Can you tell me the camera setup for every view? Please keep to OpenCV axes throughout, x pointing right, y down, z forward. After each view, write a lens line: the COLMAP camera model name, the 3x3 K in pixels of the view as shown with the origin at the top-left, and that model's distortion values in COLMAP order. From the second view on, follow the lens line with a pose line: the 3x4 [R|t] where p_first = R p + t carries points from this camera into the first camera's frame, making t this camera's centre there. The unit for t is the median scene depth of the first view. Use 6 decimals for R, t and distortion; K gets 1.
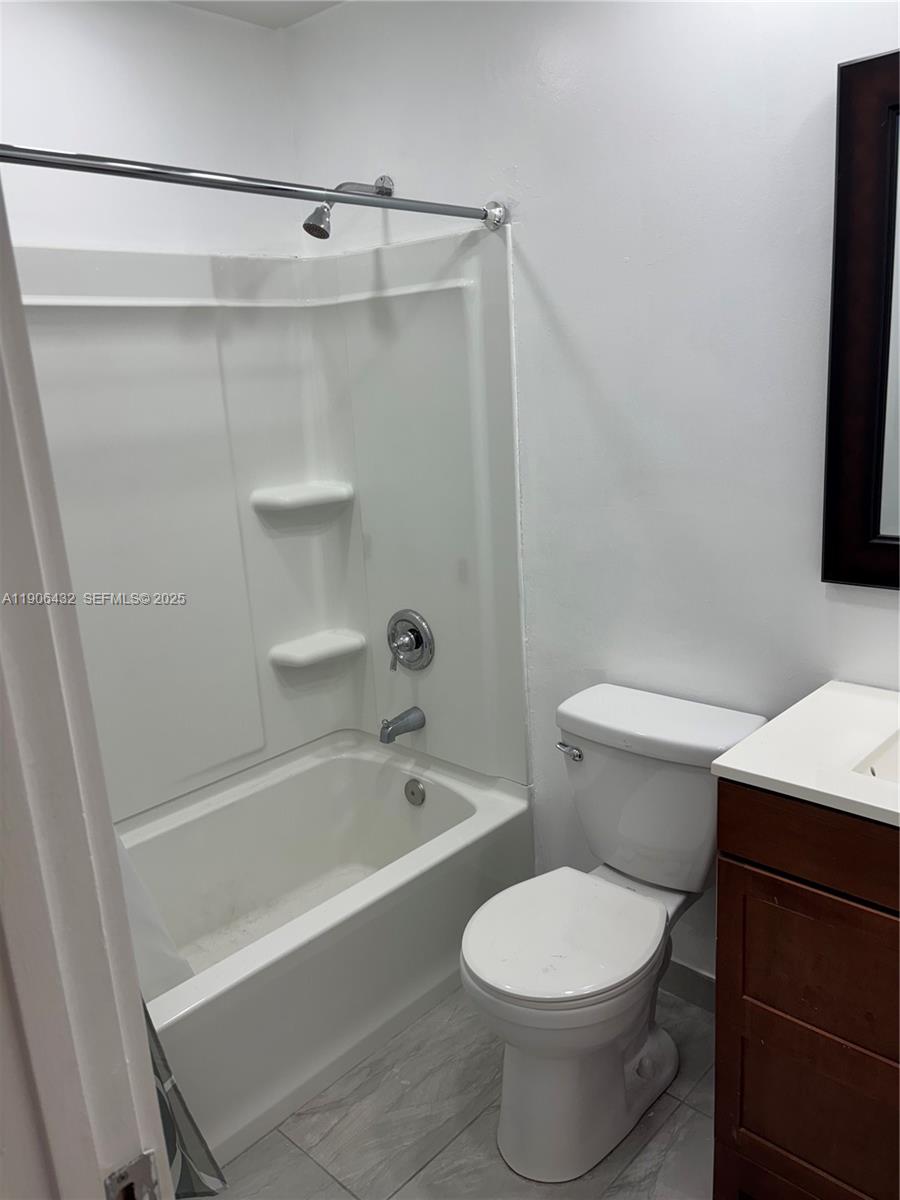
lens RADIAL K [[910.5, 0, 450.0], [0, 910.5, 600.0], [0, 0, 1]] dist [0.009996, -0.003451]
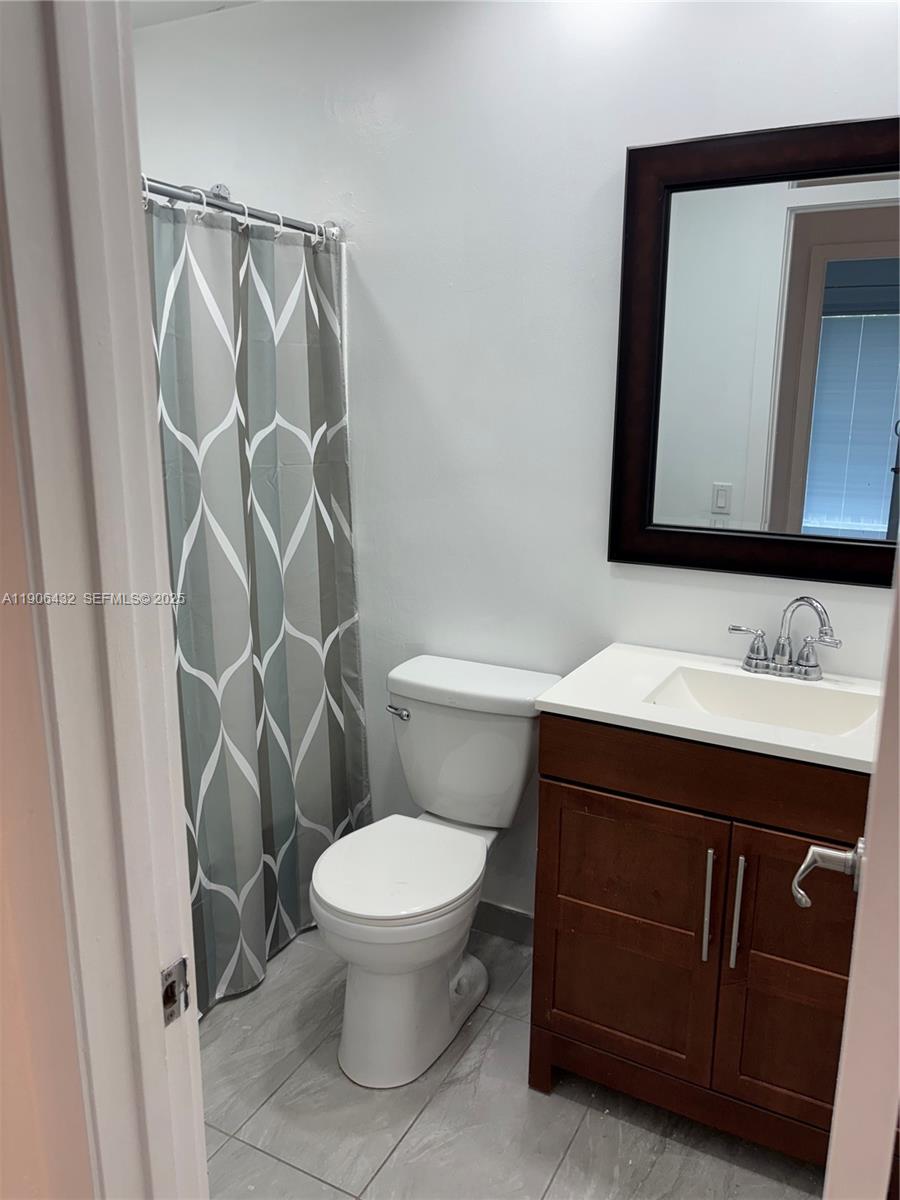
lens RADIAL K [[910.5, 0, 450.0], [0, 910.5, 600.0], [0, 0, 1]] dist [0.009996, -0.003451]
pose [[0.961016, 0.008155, 0.276372, -0.128134], [-0.001174, 0.999676, -0.025417, 0.060142], [-0.276490, 0.024102, 0.960715, -0.111326]]
